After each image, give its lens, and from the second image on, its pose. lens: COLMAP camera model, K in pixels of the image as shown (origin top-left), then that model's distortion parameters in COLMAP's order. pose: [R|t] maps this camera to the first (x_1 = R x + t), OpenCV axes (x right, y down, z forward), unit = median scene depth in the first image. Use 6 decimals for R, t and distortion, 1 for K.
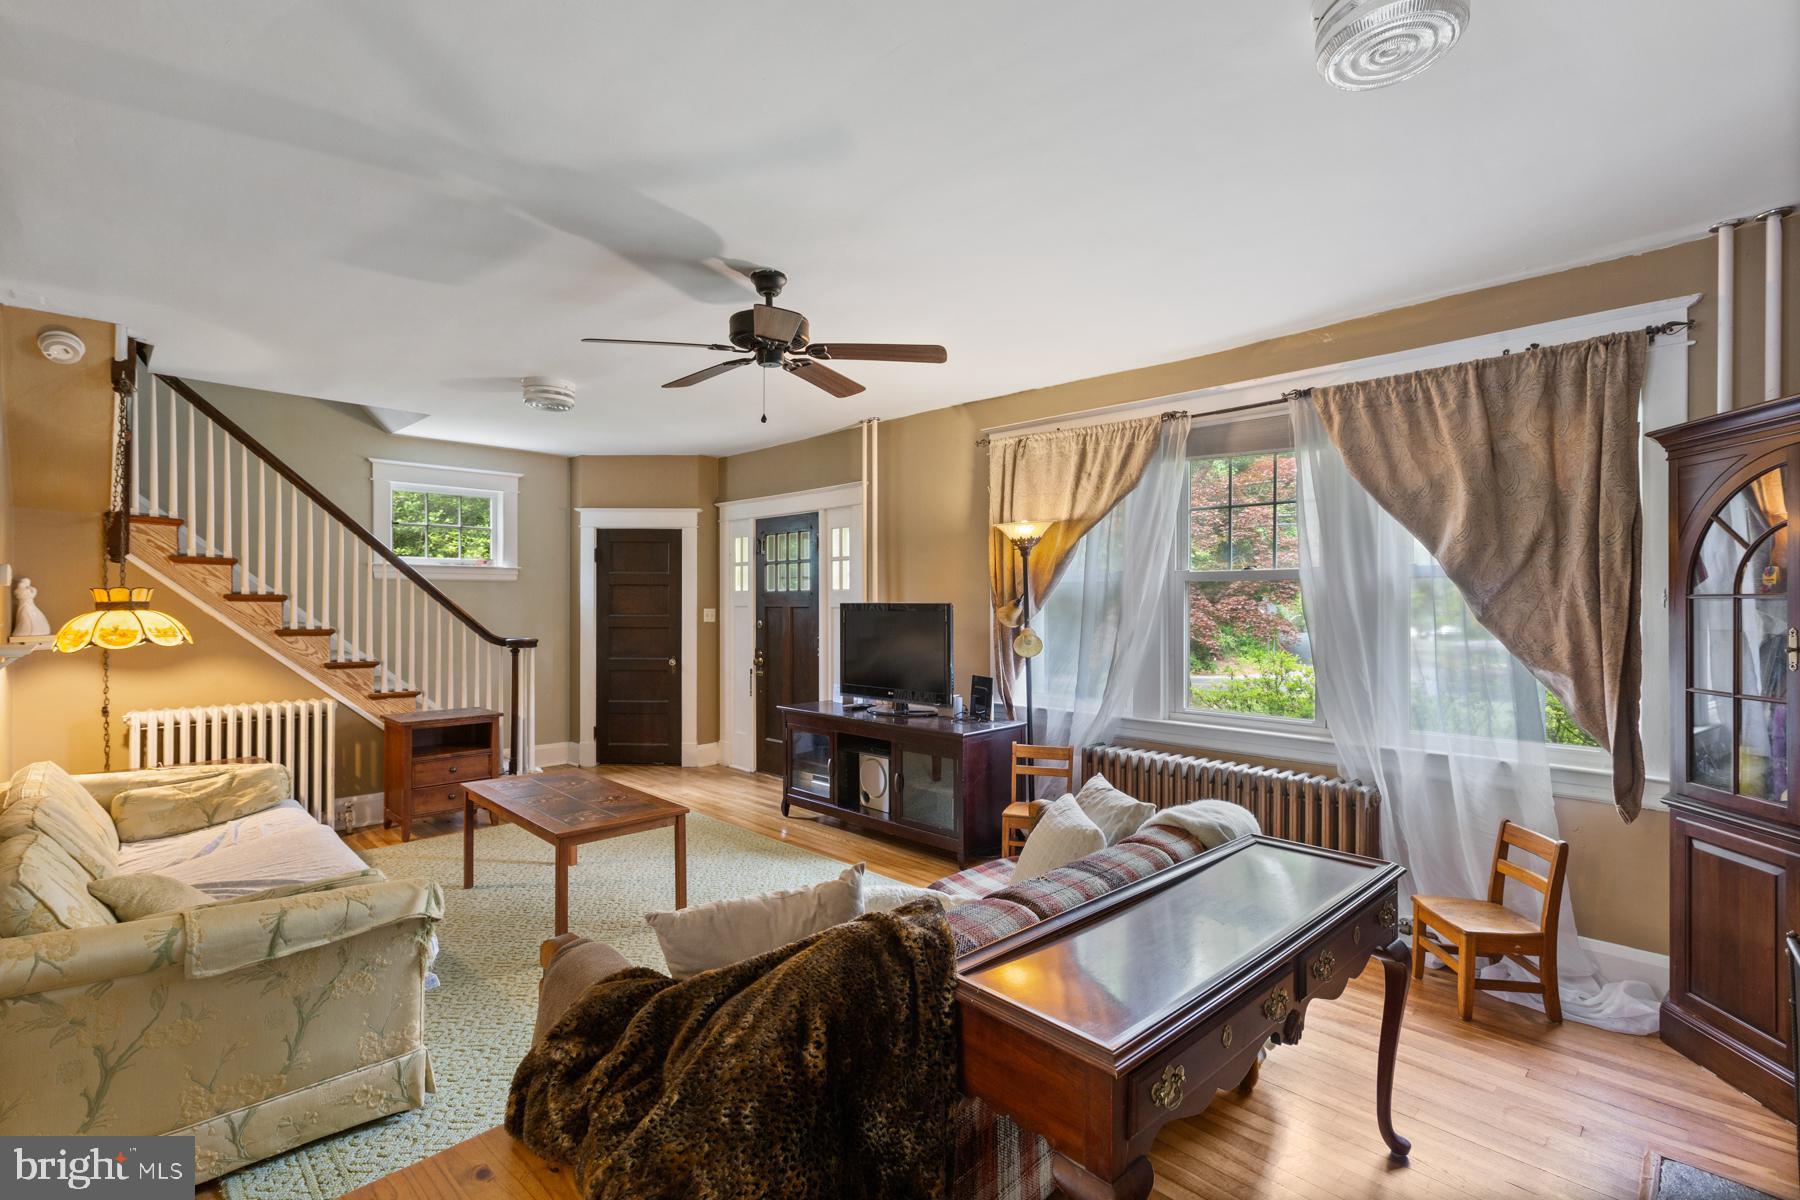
lens RADIAL K [[812.8, 0, 903.7], [0, 812.8, 604.8], [0, 0, 1]] dist [-0.002451, -0.000316]
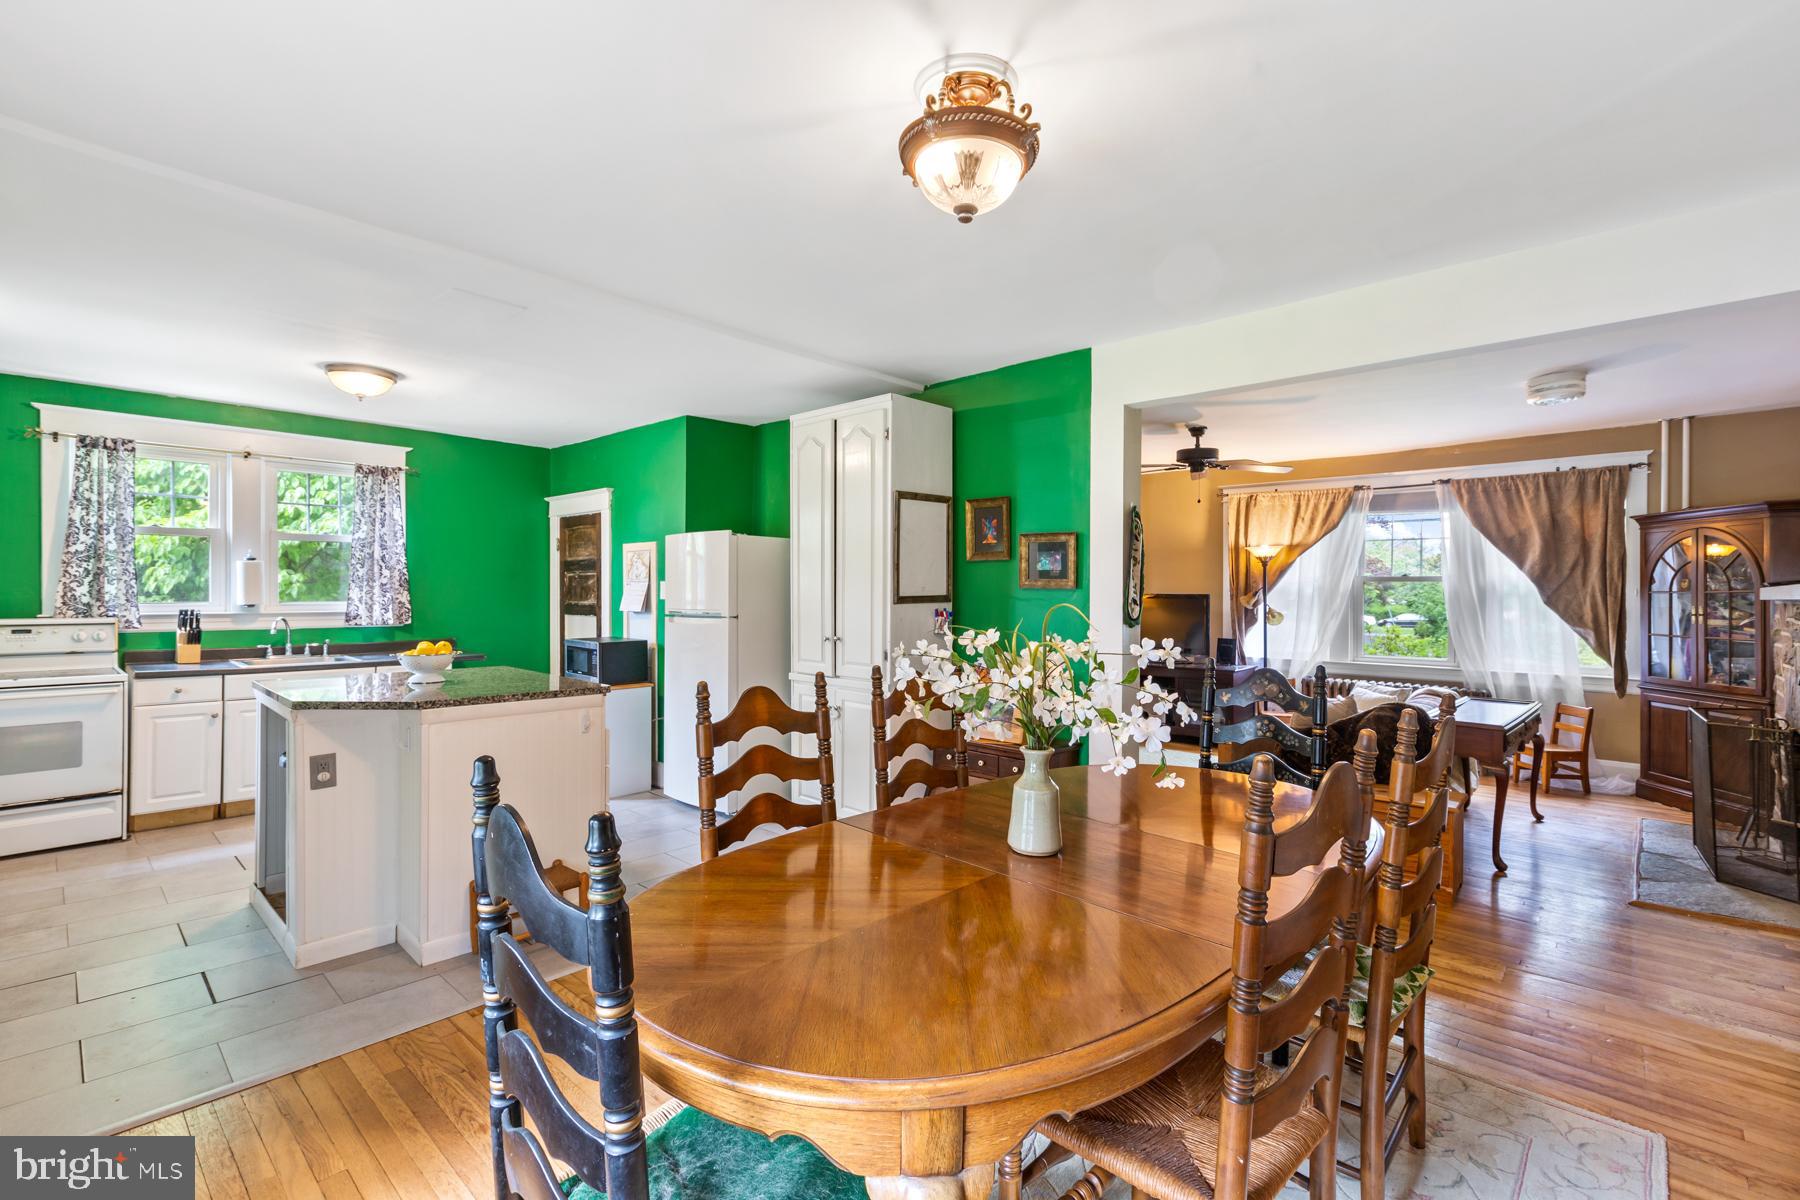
lens RADIAL K [[812.8, 0, 896.1], [0, 812.8, 591.8], [0, 0, 1]] dist [-0.002451, -0.000316]
pose [[0.999289, -0.003050, 0.037576, -0.971986], [0.002999, 0.999995, 0.001407, -0.016821], [-0.037580, -0.001293, 0.999293, -0.943762]]
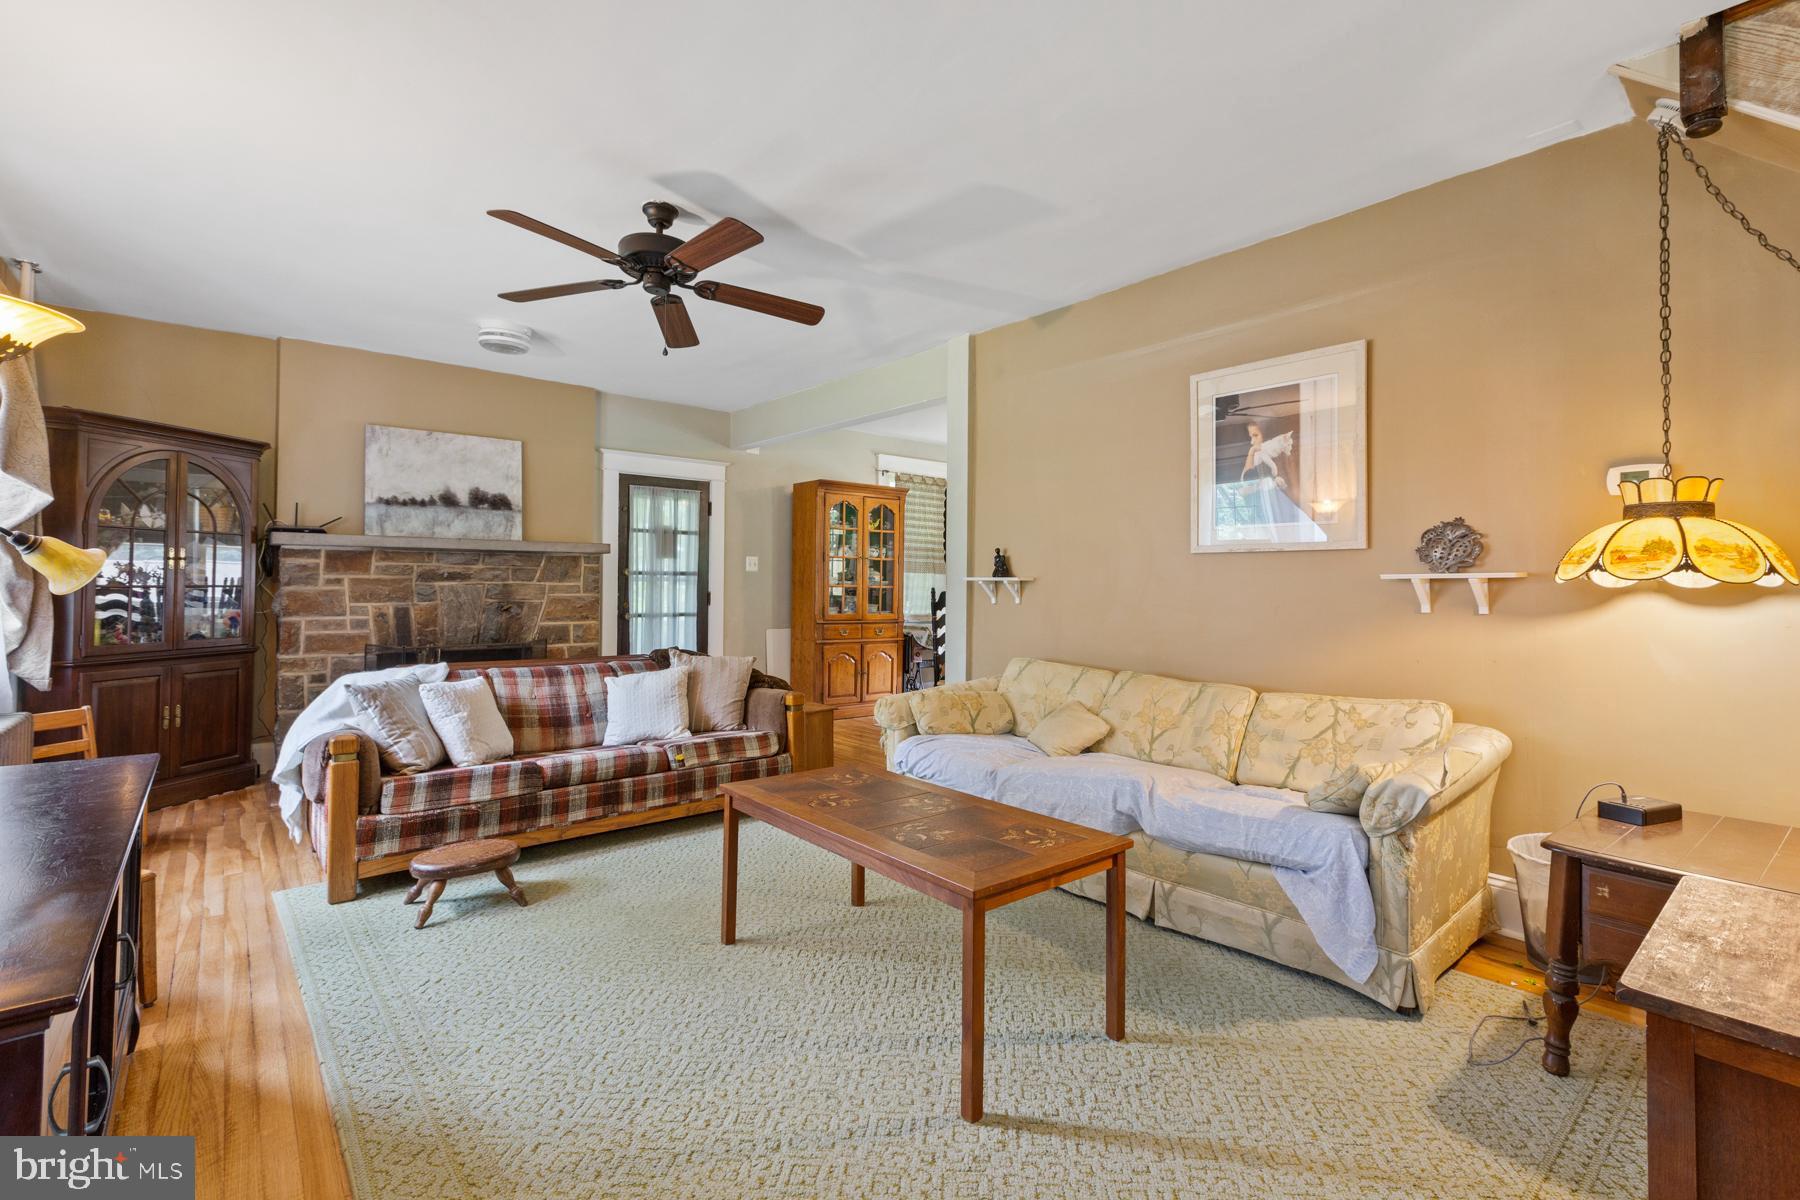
lens RADIAL K [[812.8, 0, 880.0], [0, 812.8, 568.7], [0, 0, 1]] dist [-0.002451, -0.000316]
pose [[-0.992110, -0.008536, 0.125076, -0.568208], [-0.011082, 0.999745, -0.019673, 0.072041], [-0.124876, -0.020904, -0.991952, 1.954268]]
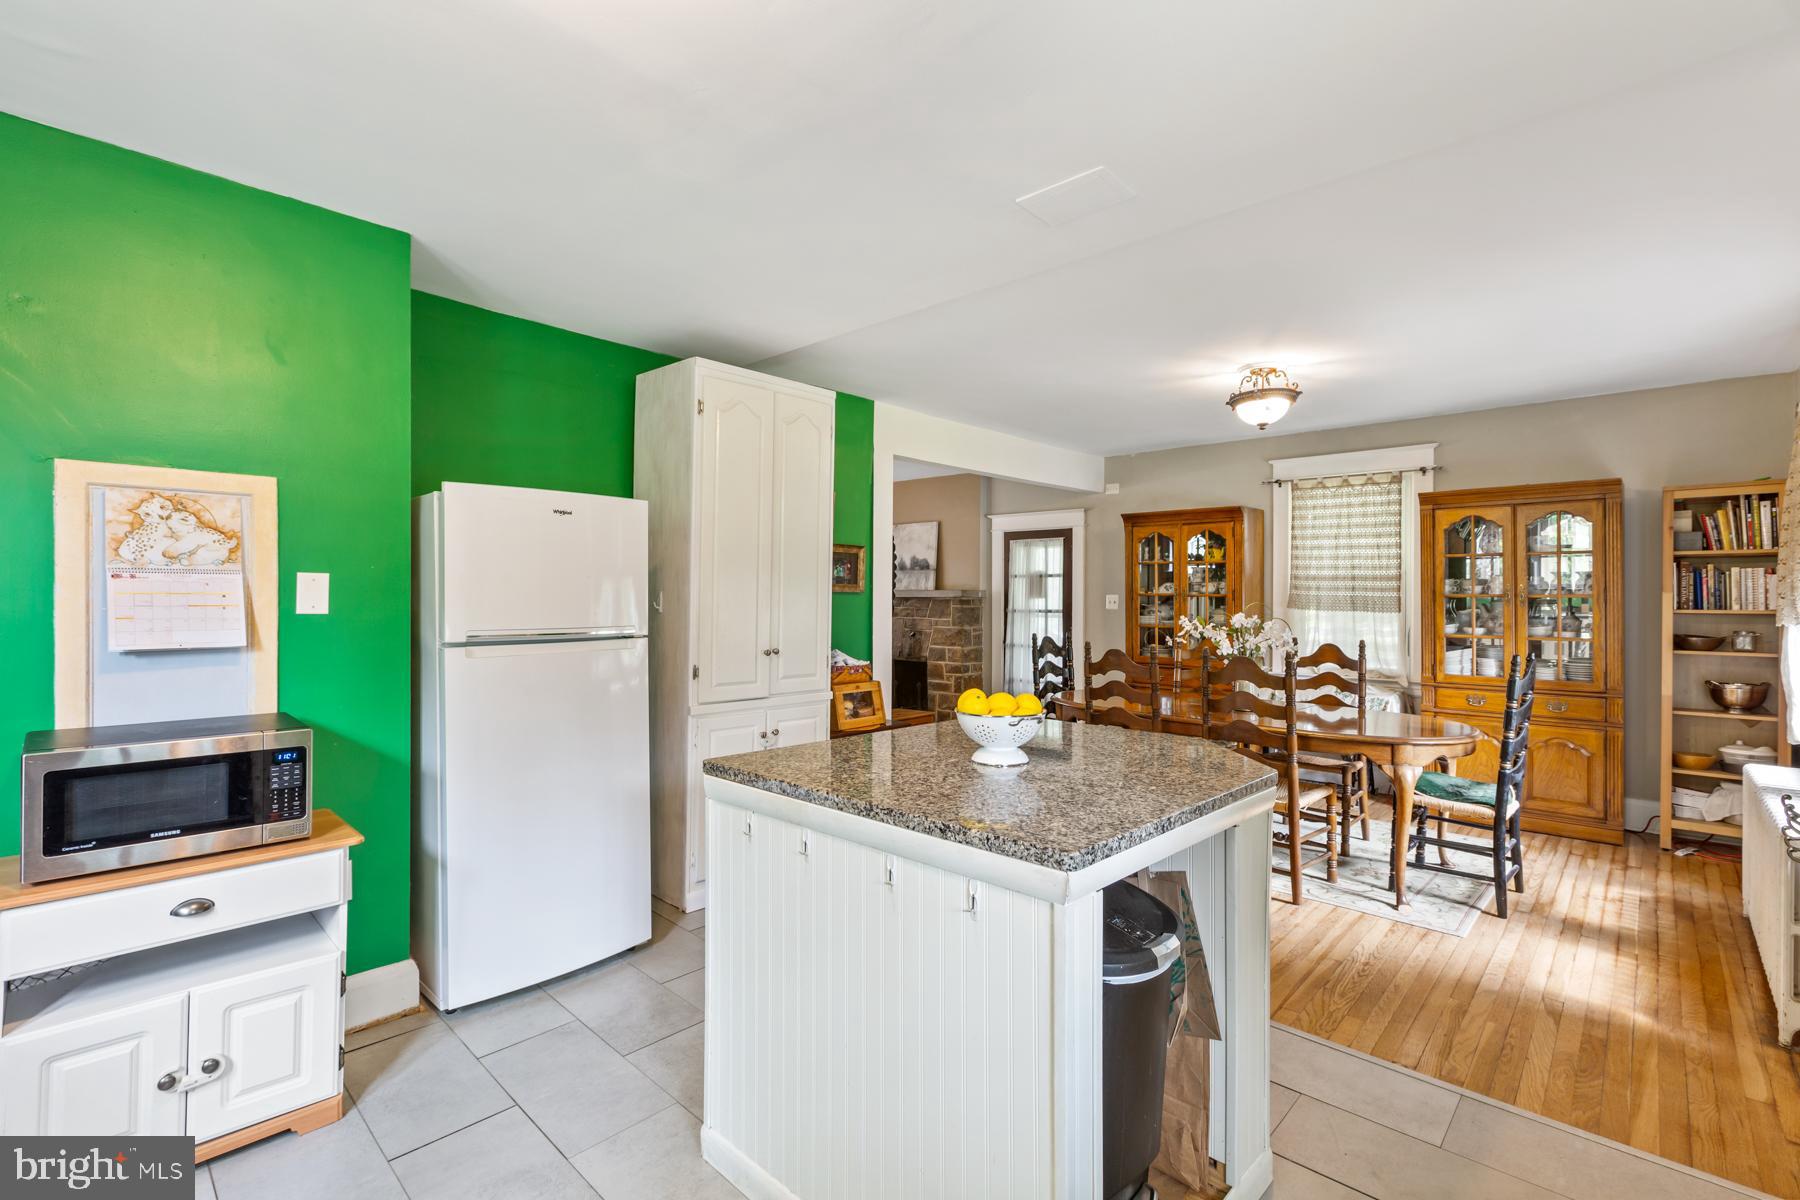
lens RADIAL K [[812.8, 0, 891.7], [0, 812.8, 593.3], [0, 0, 1]] dist [-0.002451, -0.000316]
pose [[-0.037396, -0.006700, 0.999278, -2.293663], [0.005969, 0.999958, 0.006928, -0.028908], [-0.999283, 0.006224, -0.037355, 0.419664]]
